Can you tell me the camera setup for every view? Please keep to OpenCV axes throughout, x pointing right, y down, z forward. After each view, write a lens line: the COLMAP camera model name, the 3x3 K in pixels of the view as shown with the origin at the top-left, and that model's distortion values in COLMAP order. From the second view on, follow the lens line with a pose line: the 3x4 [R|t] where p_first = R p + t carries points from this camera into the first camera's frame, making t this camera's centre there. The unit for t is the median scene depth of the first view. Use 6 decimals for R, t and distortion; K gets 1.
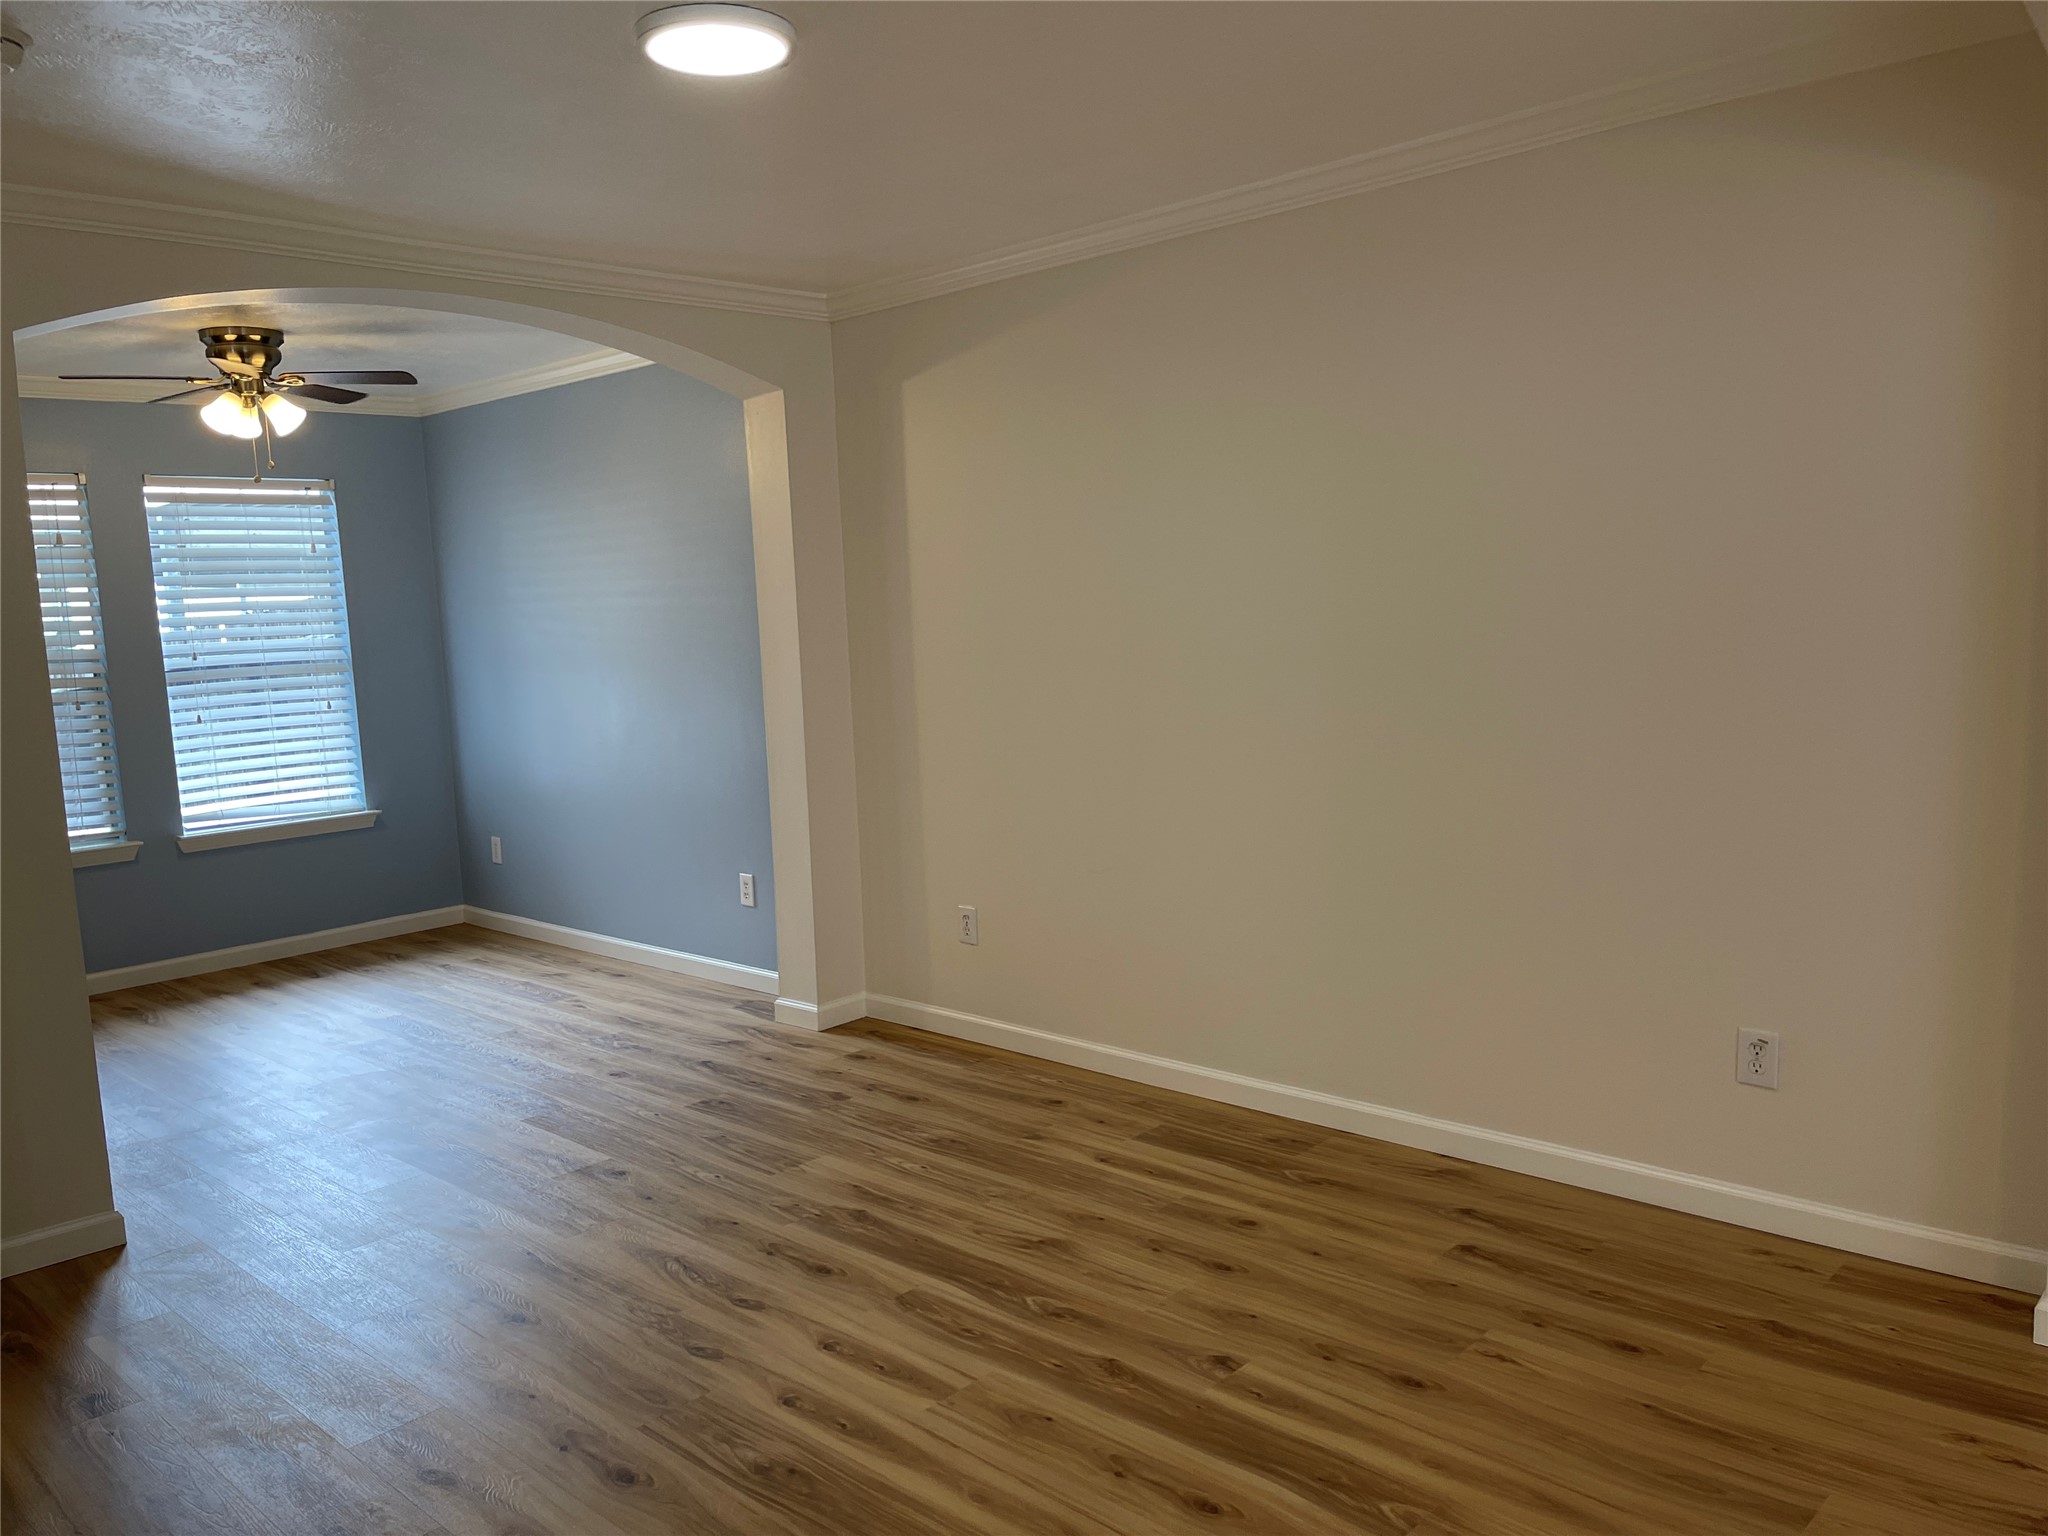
lens RADIAL K [[1539.2, 0, 1026.9], [0, 1539.2, 781.9], [0, 0, 1]] dist [0.064243, -0.088788]
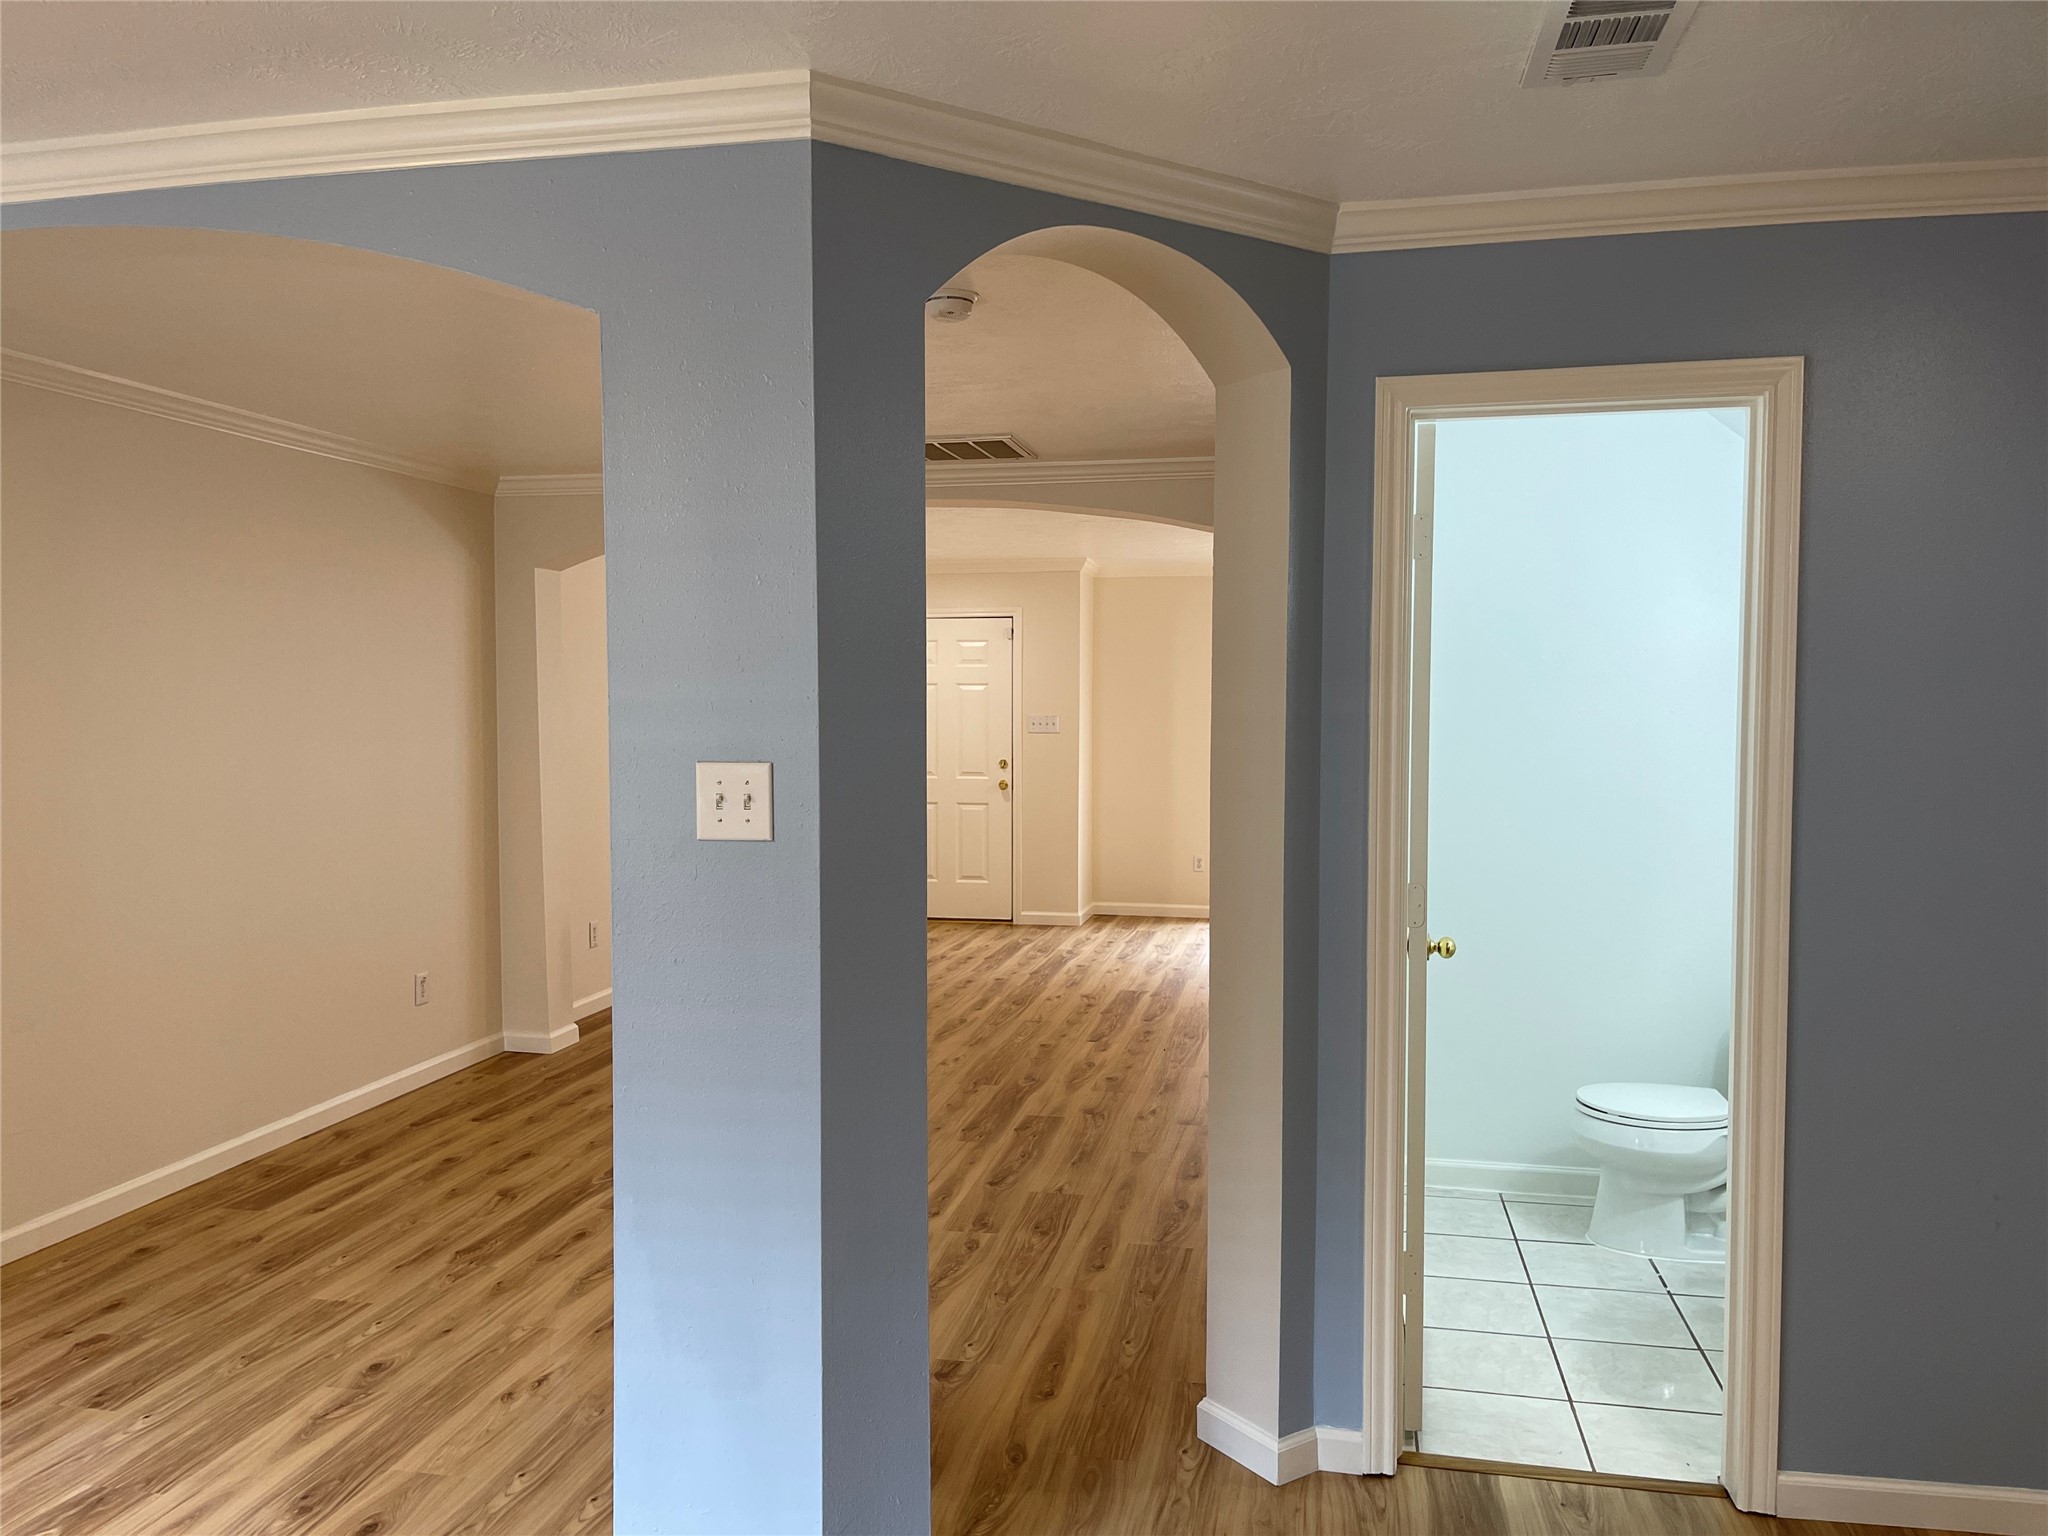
lens RADIAL K [[1539.2, 0, 1026.9], [0, 1539.2, 781.9], [0, 0, 1]] dist [0.064243, -0.088788]
pose [[-0.528189, -0.002726, 0.849123, -1.193039], [0.125868, 0.988696, 0.081469, -0.099058], [-0.839746, 0.149908, -0.521875, 1.088408]]
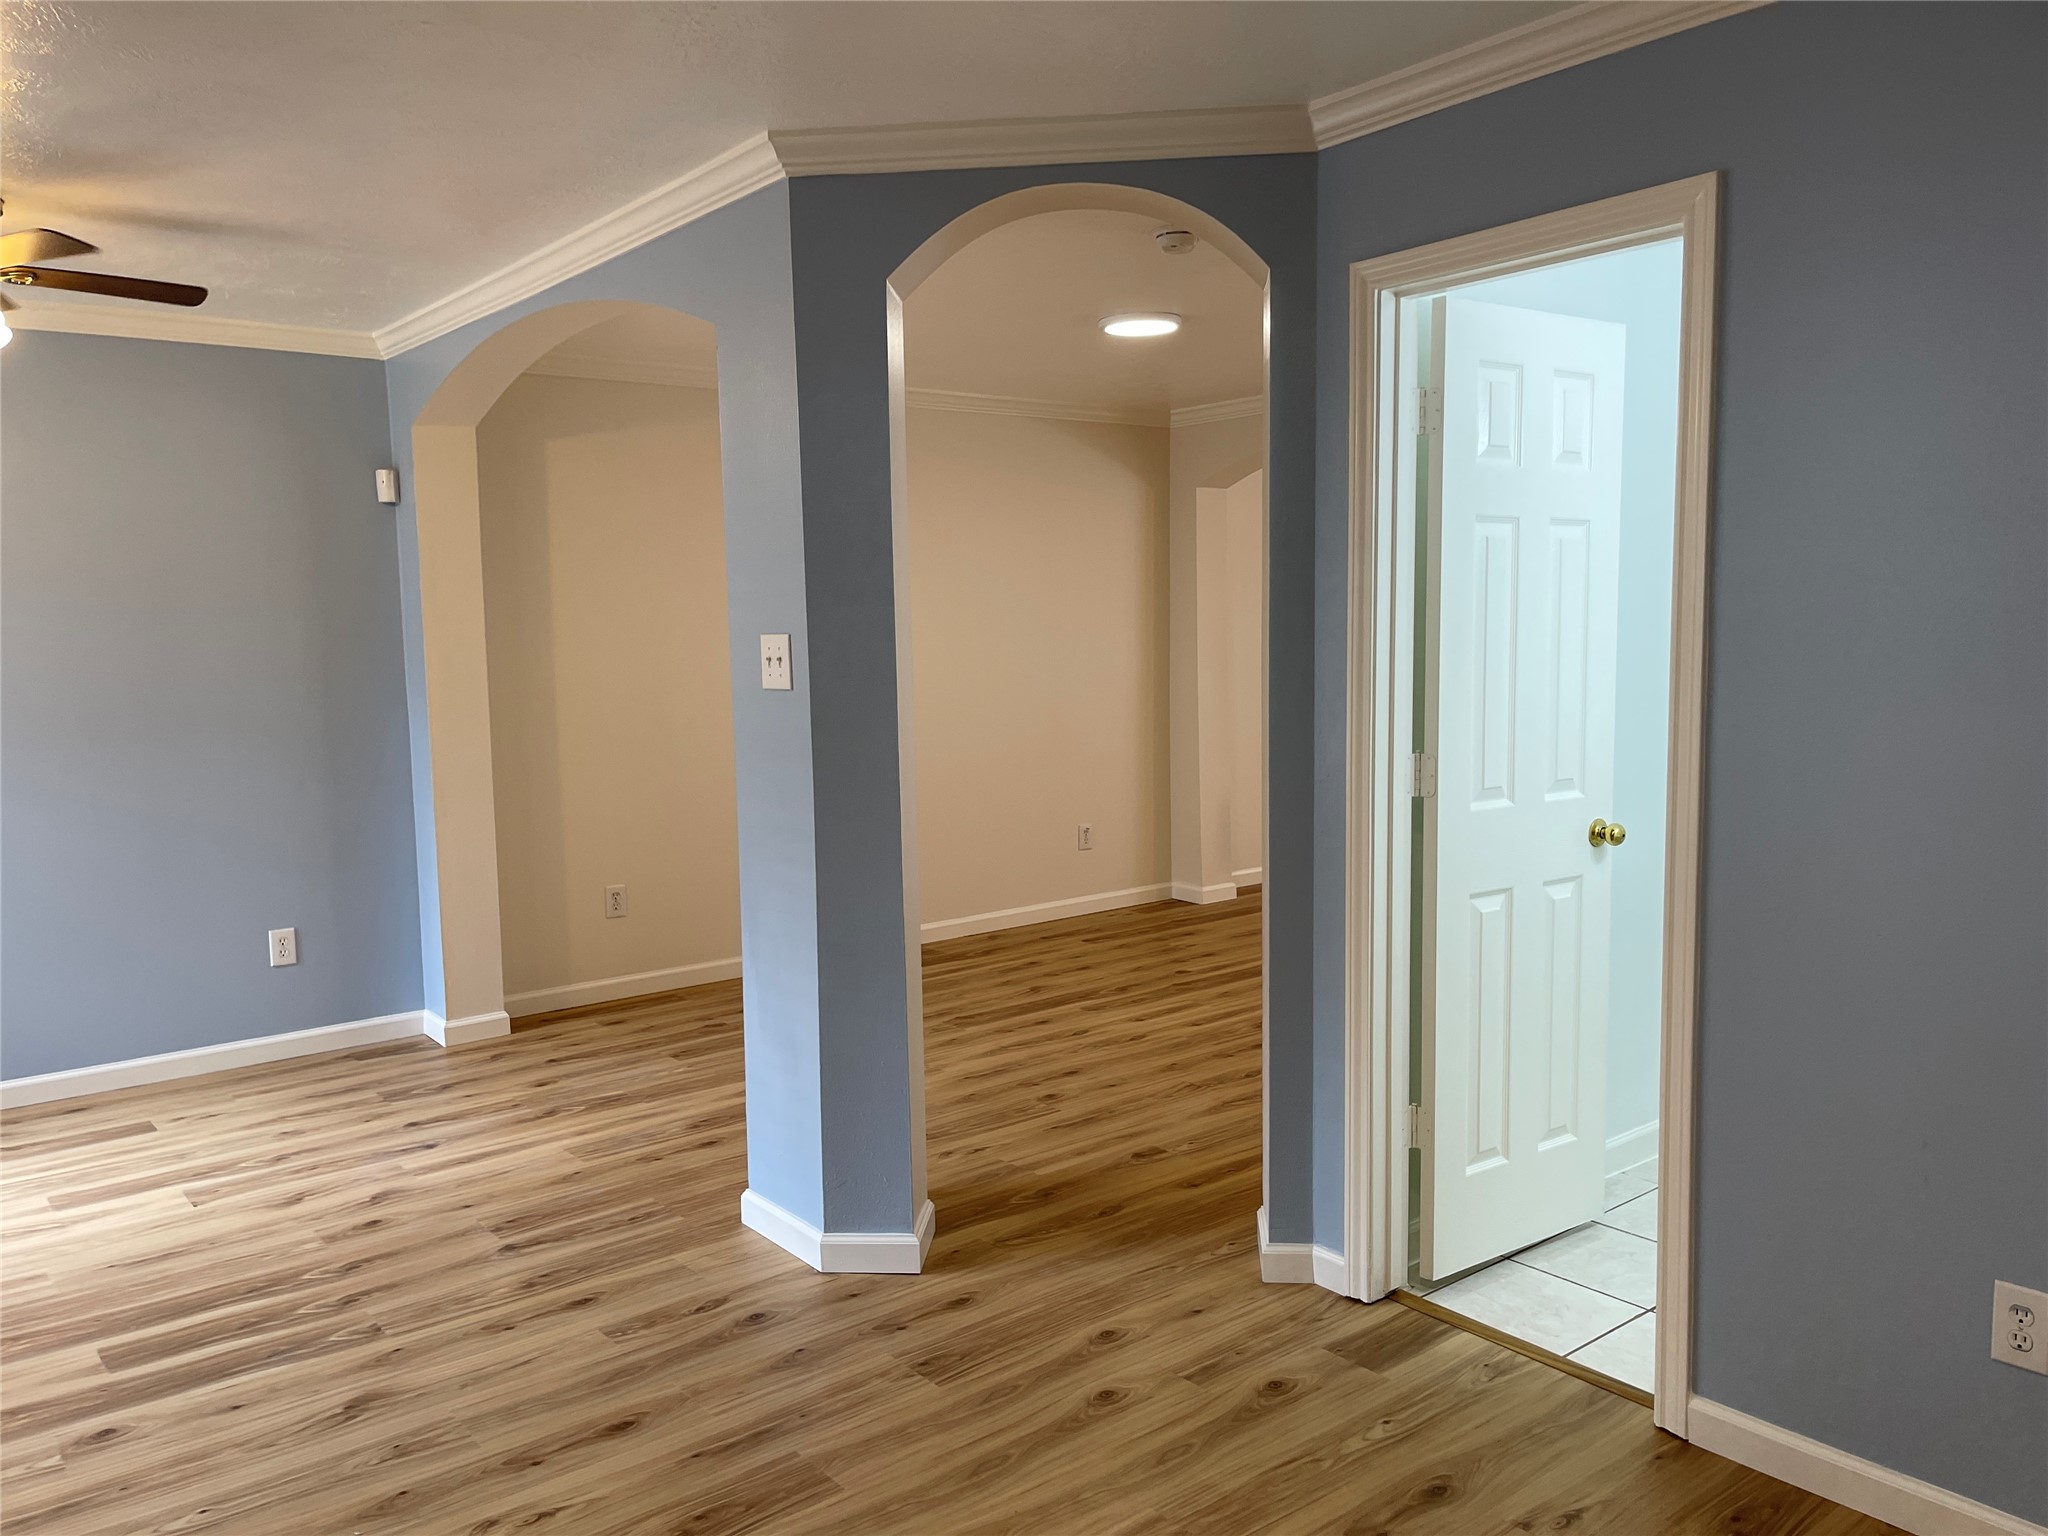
lens RADIAL K [[1539.2, 0, 1026.9], [0, 1539.2, 781.9], [0, 0, 1]] dist [0.064243, -0.088788]
pose [[0.133071, -0.063292, 0.989084, -1.448432], [0.133035, 0.990068, 0.045456, -0.012078], [-0.982137, 0.125534, 0.140169, 0.627931]]
